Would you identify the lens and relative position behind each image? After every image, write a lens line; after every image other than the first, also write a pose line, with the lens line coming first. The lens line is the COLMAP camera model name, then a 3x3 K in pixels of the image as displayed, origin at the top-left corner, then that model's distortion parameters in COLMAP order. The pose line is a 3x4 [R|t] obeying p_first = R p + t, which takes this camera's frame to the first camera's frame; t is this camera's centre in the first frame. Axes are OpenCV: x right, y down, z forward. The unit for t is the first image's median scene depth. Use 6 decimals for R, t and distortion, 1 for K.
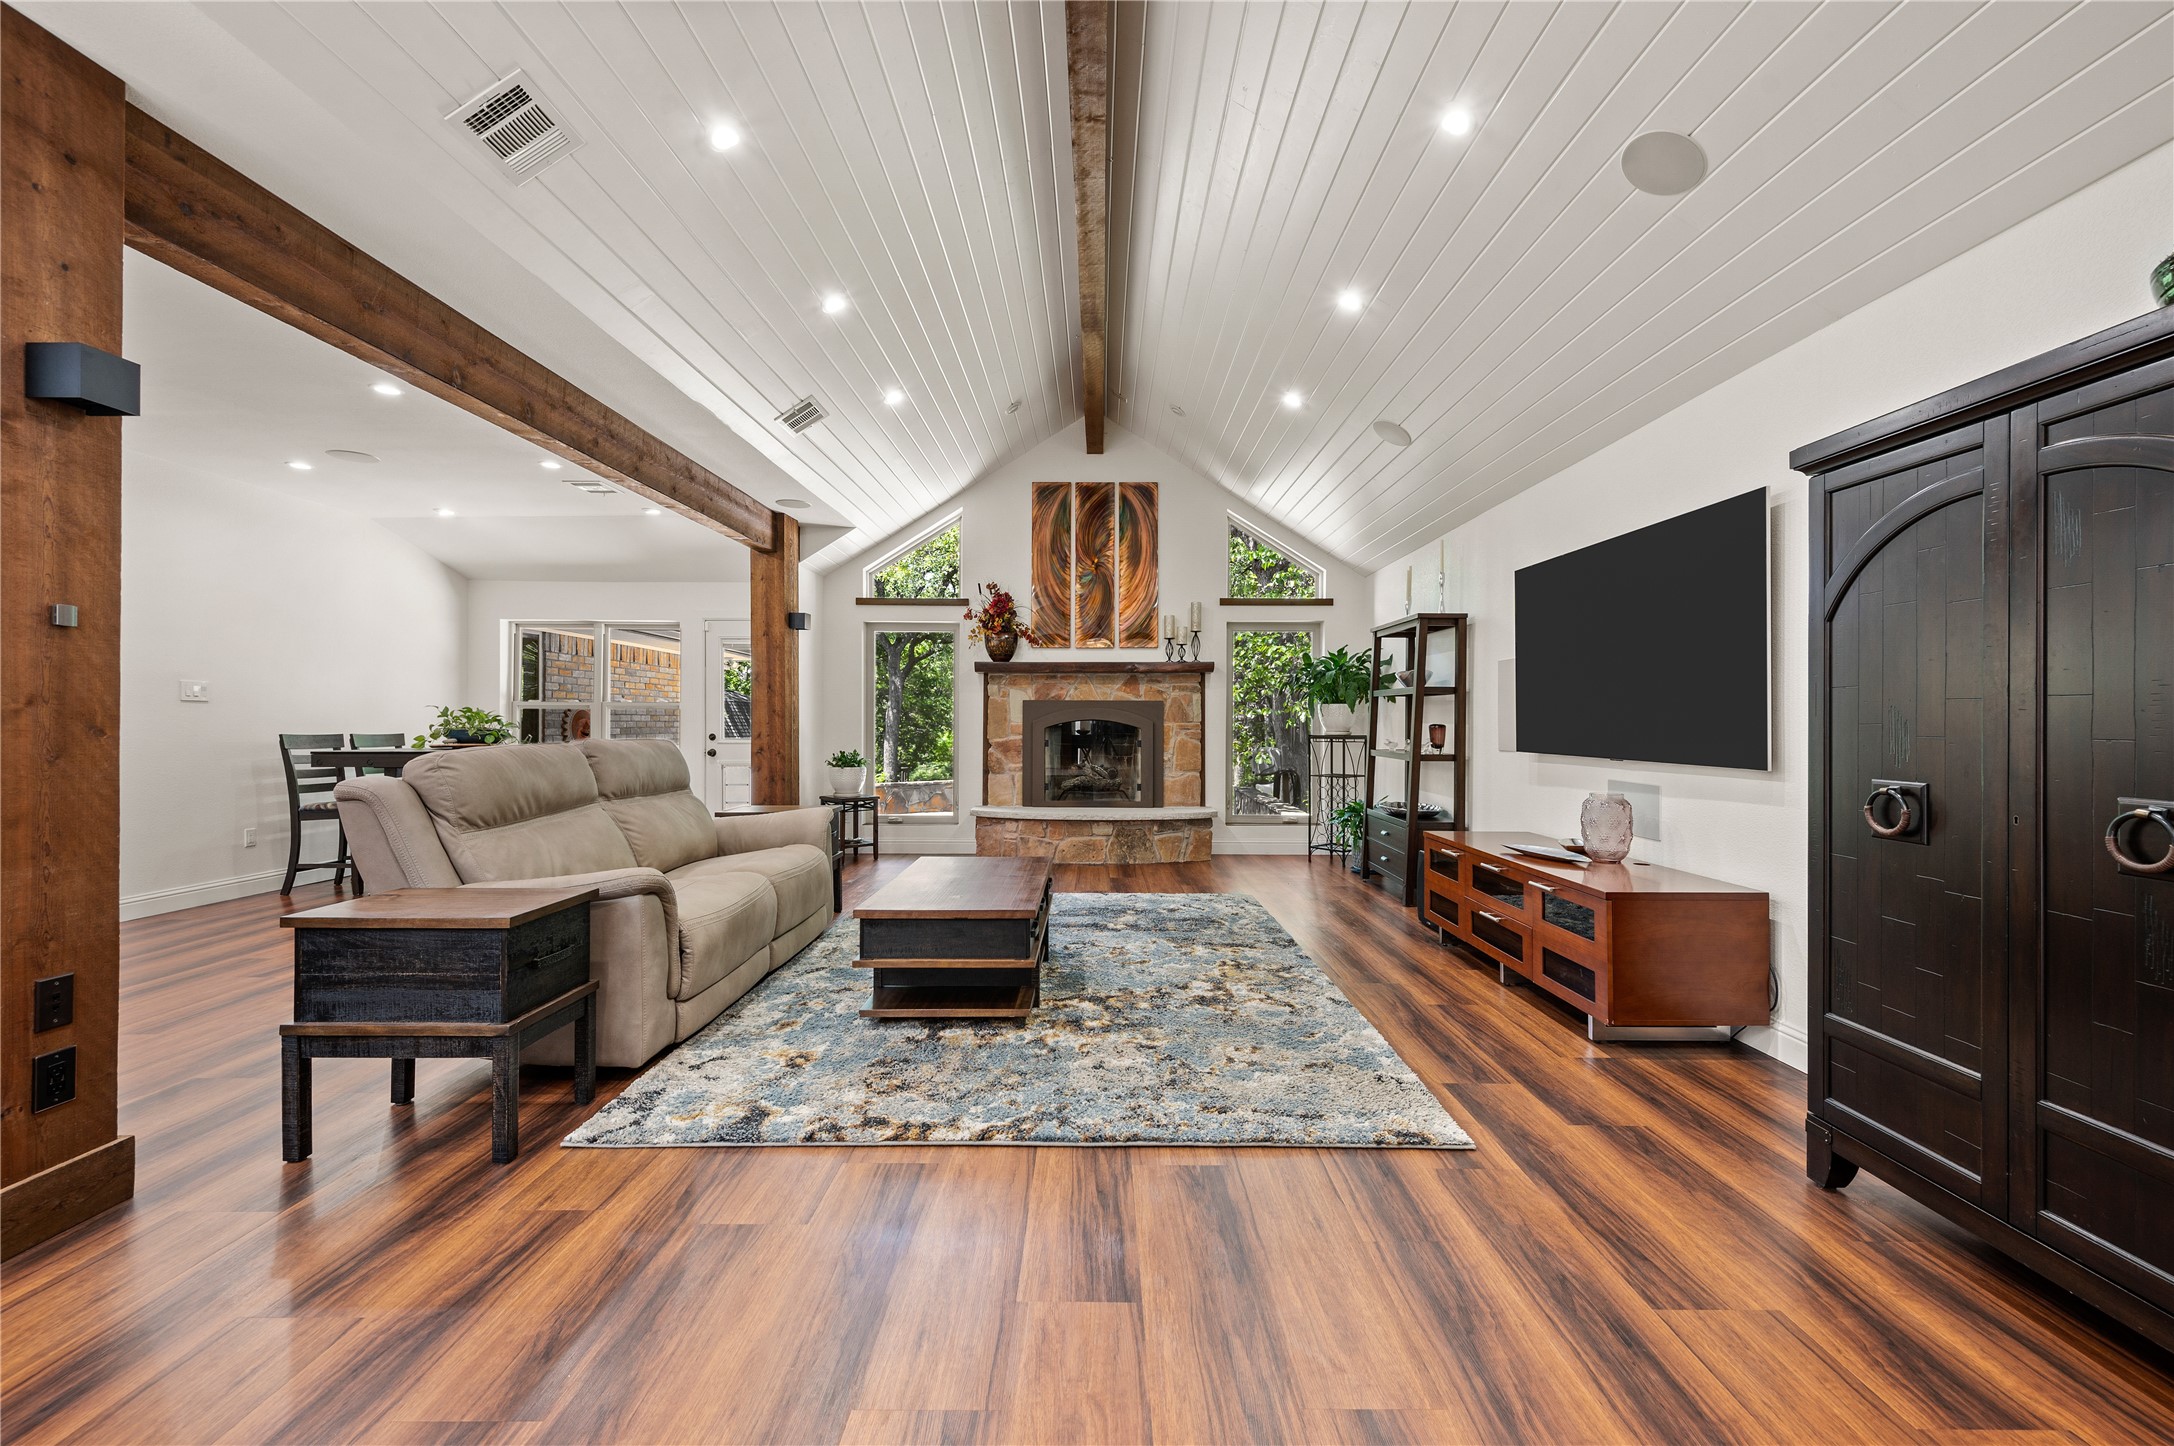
lens RADIAL K [[850.7, 0, 1074.9], [0, 850.7, 721.2], [0, 0, 1]] dist [0.004068, -0.001188]
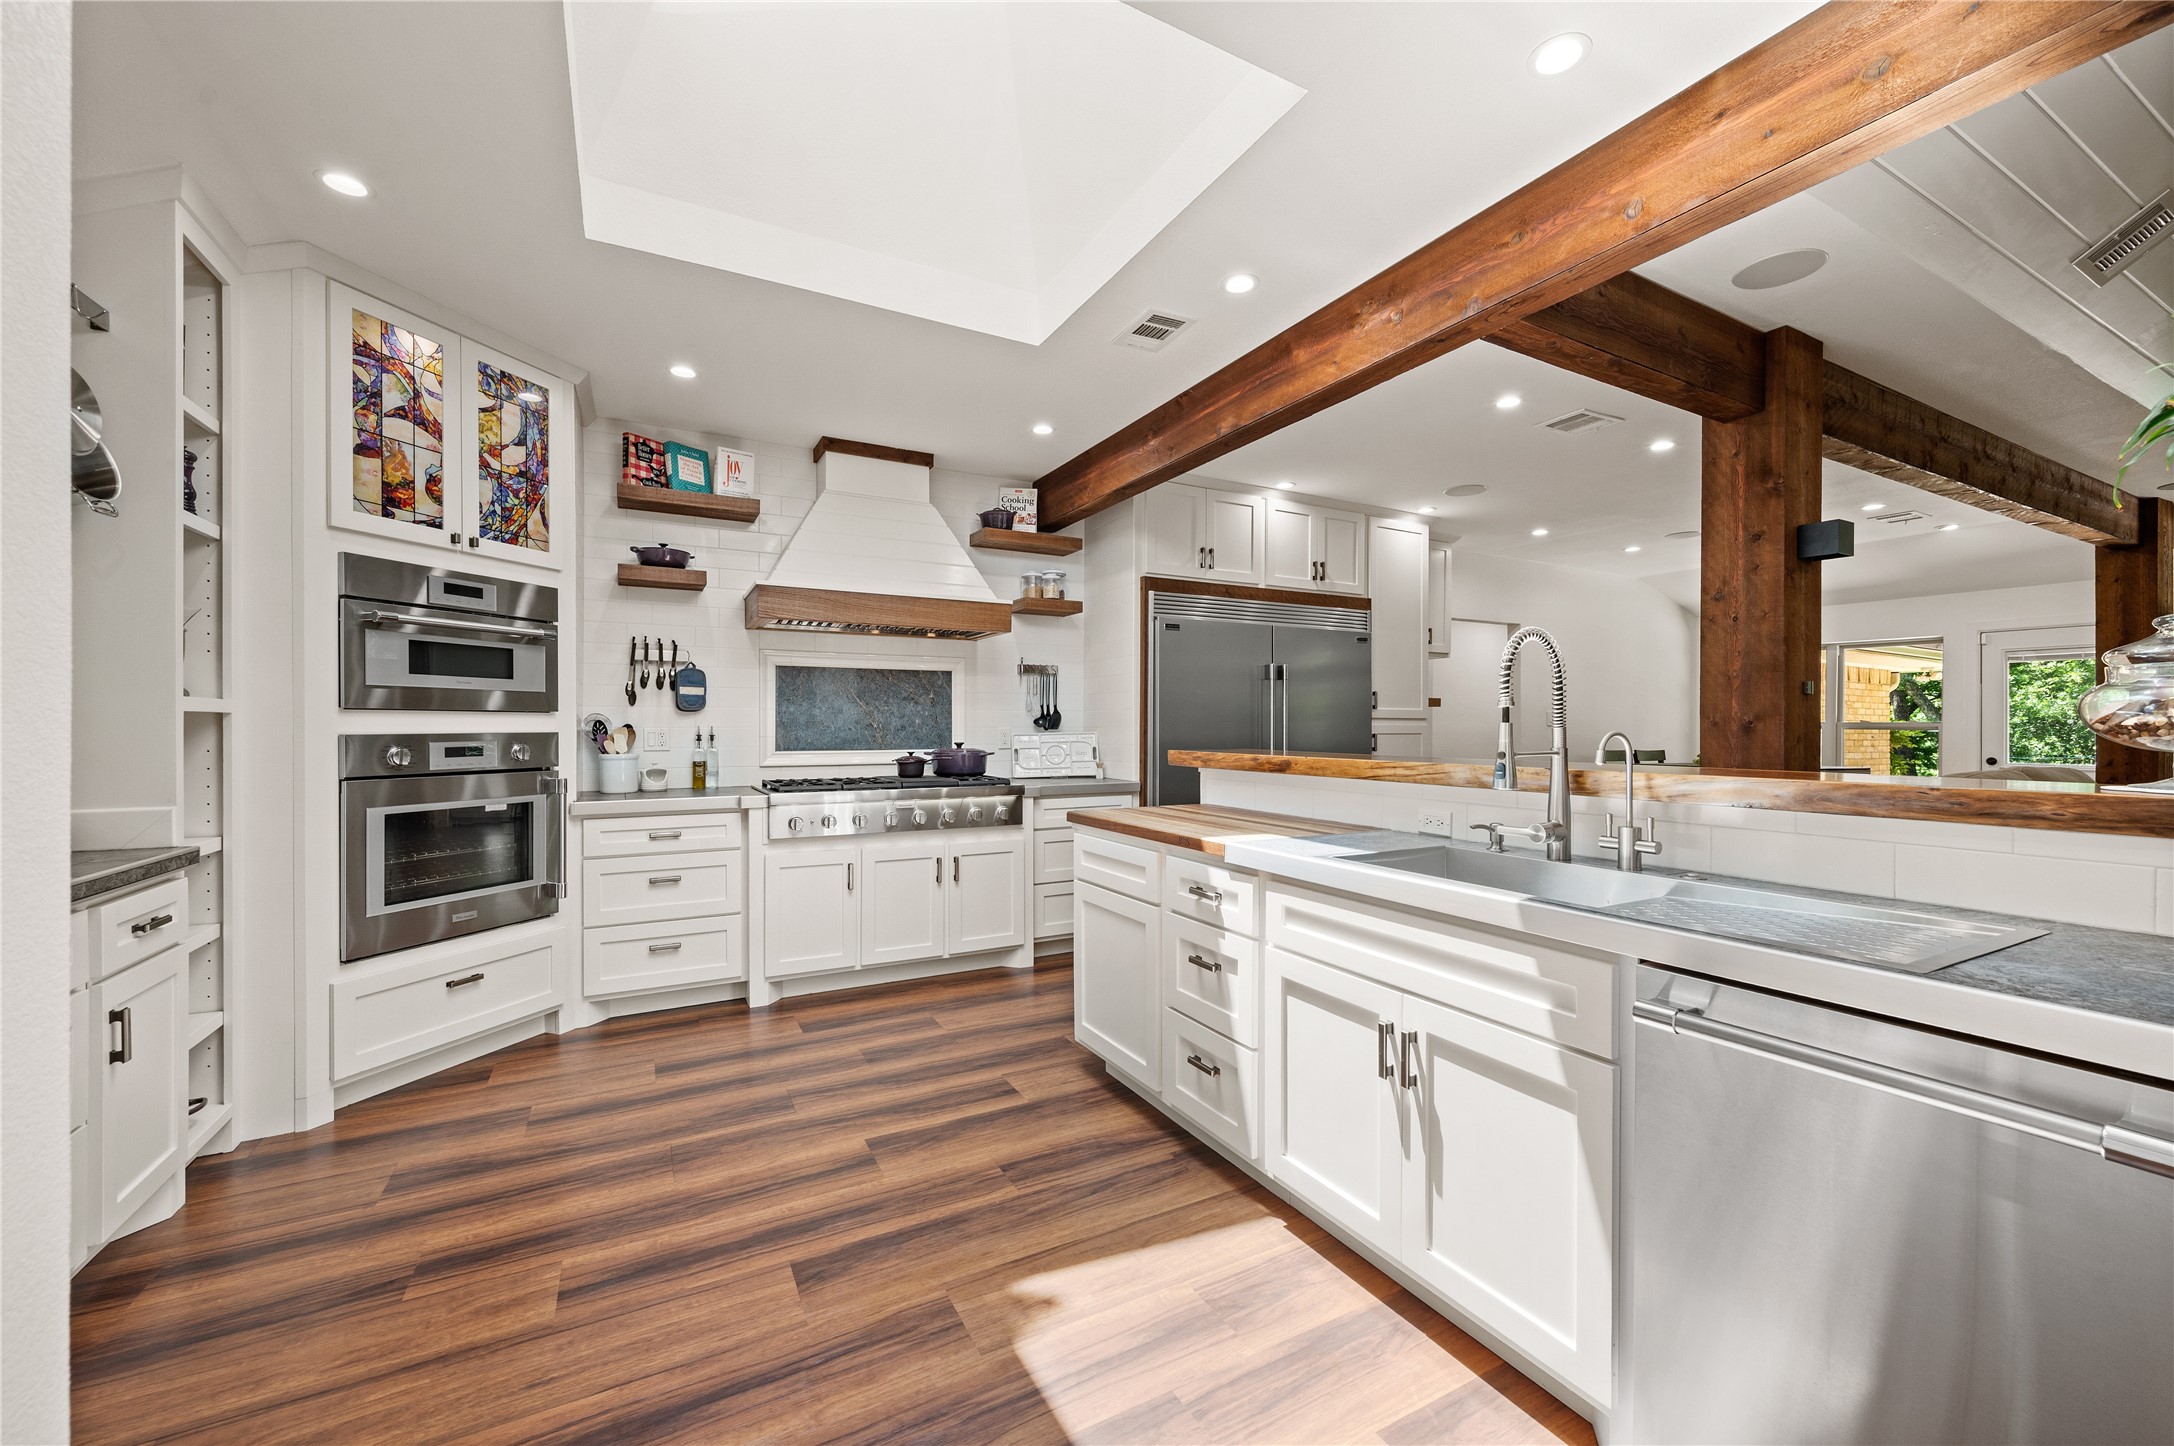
lens RADIAL K [[850.7, 0, 1109.4], [0, 850.7, 723.0], [0, 0, 1]] dist [0.004068, -0.001188]
pose [[0.484124, -0.003087, -0.874994, -0.121223], [-0.007789, 0.999939, -0.007838, -0.008748], [0.874965, 0.010610, 0.484070, -0.280878]]
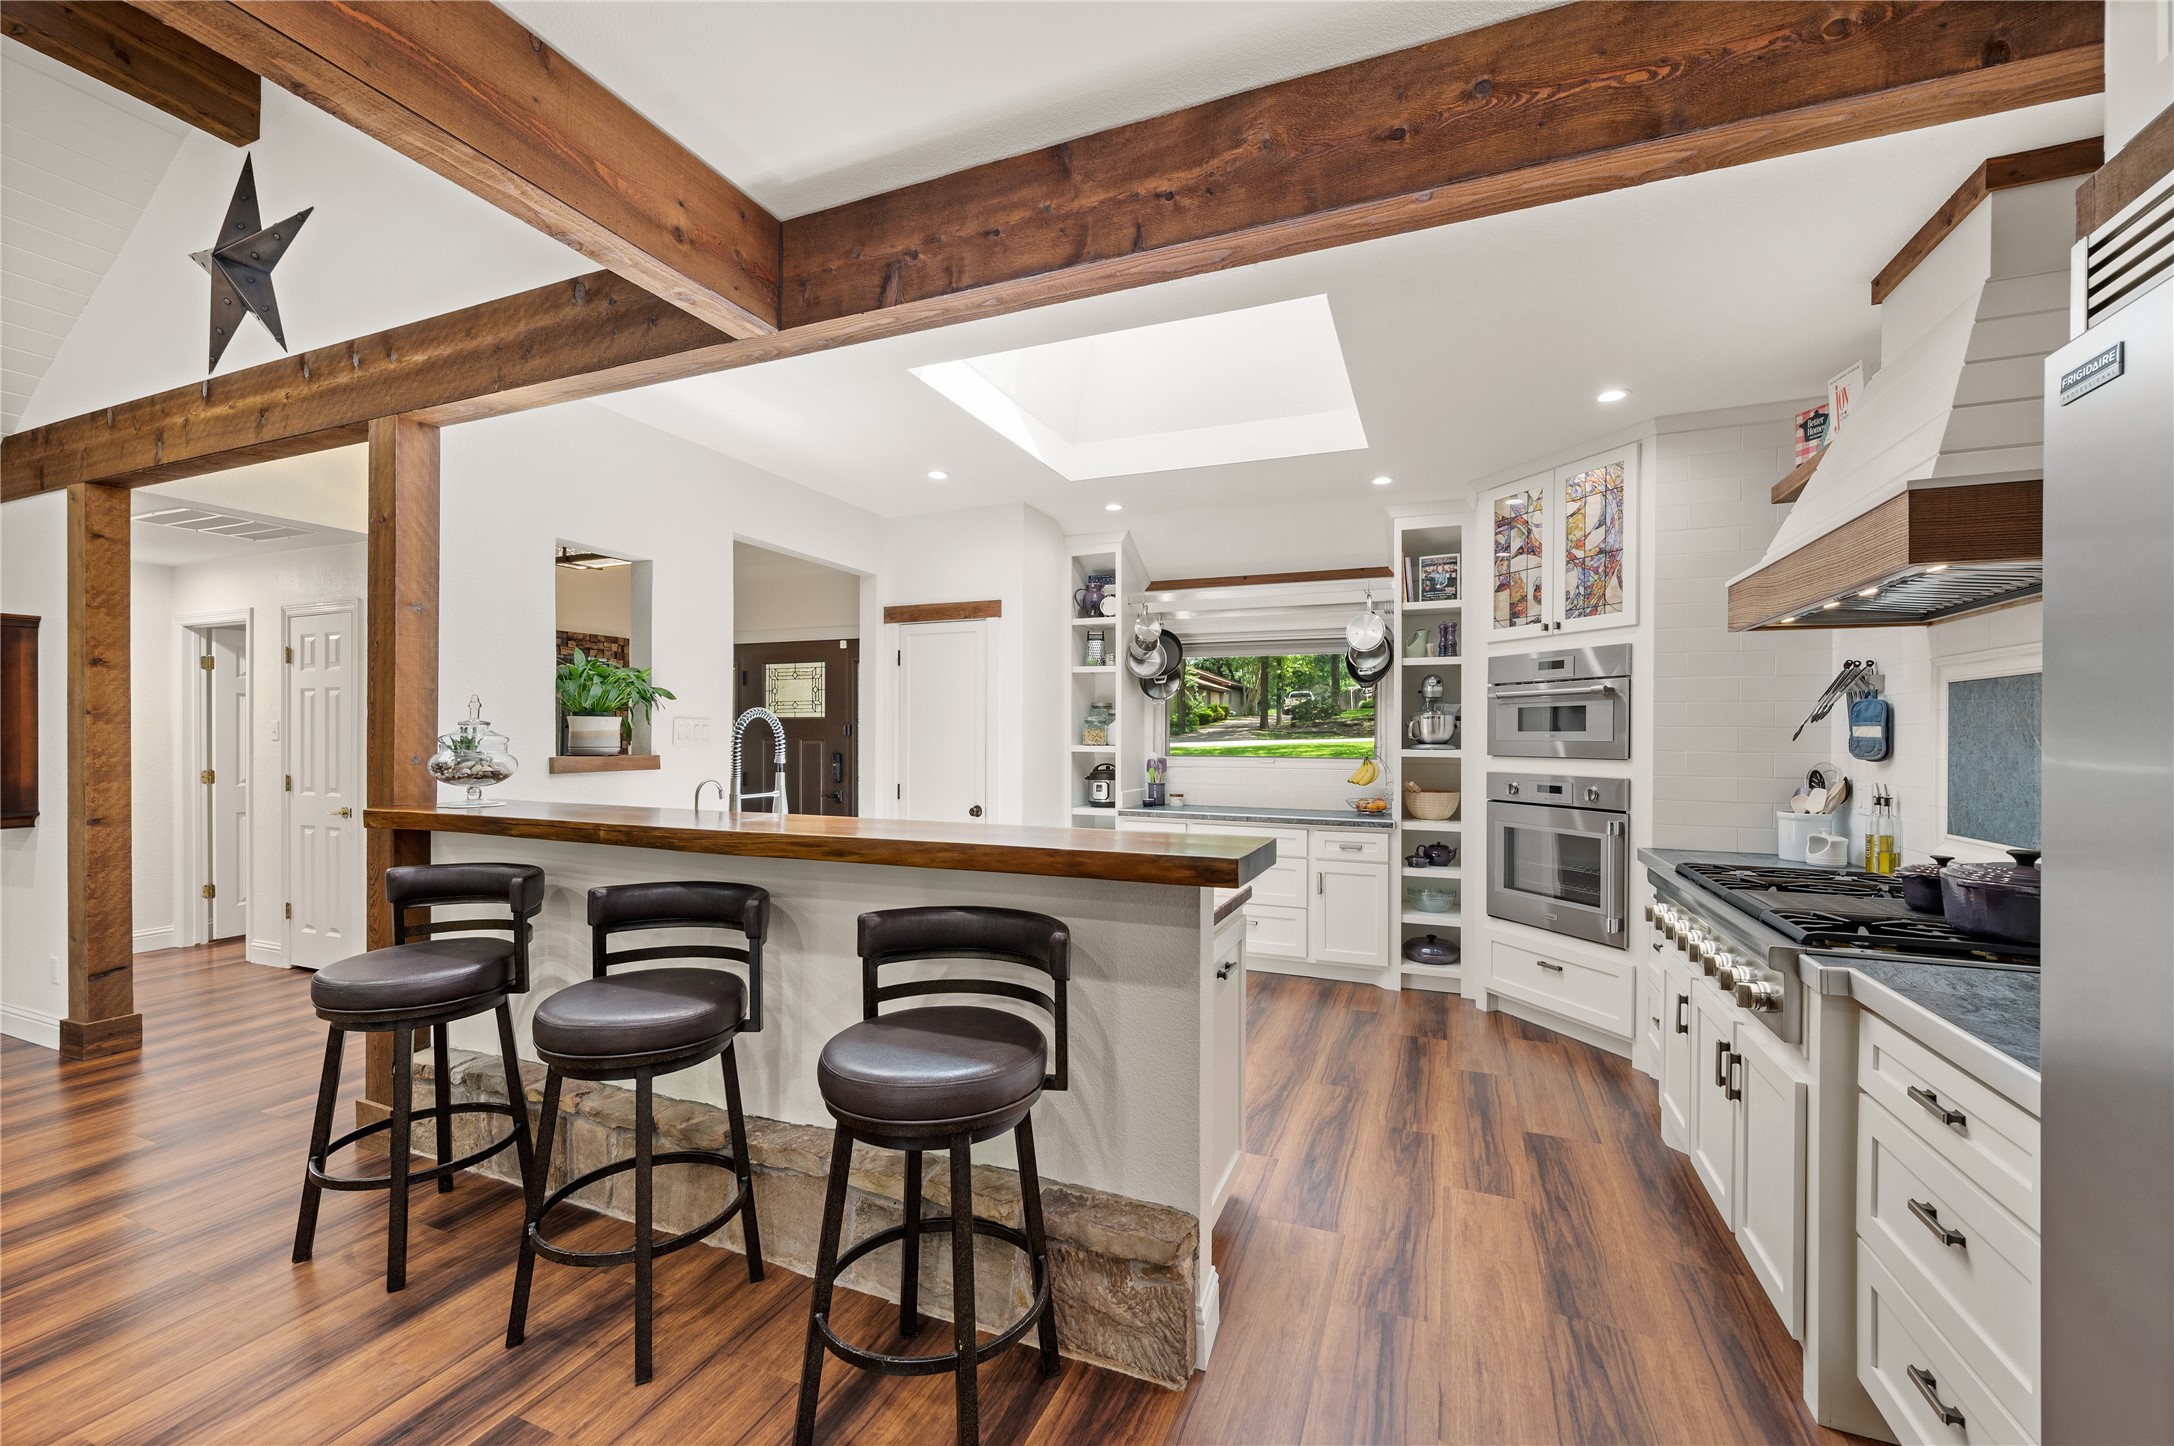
lens RADIAL K [[850.7, 0, 1108.1], [0, 850.7, 736.4], [0, 0, 1]] dist [0.004068, -0.001188]
pose [[-0.929397, -0.007054, 0.369015, -0.602779], [-0.004453, 0.999959, 0.007901, -0.033286], [-0.369056, 0.005700, -0.929390, 0.281235]]
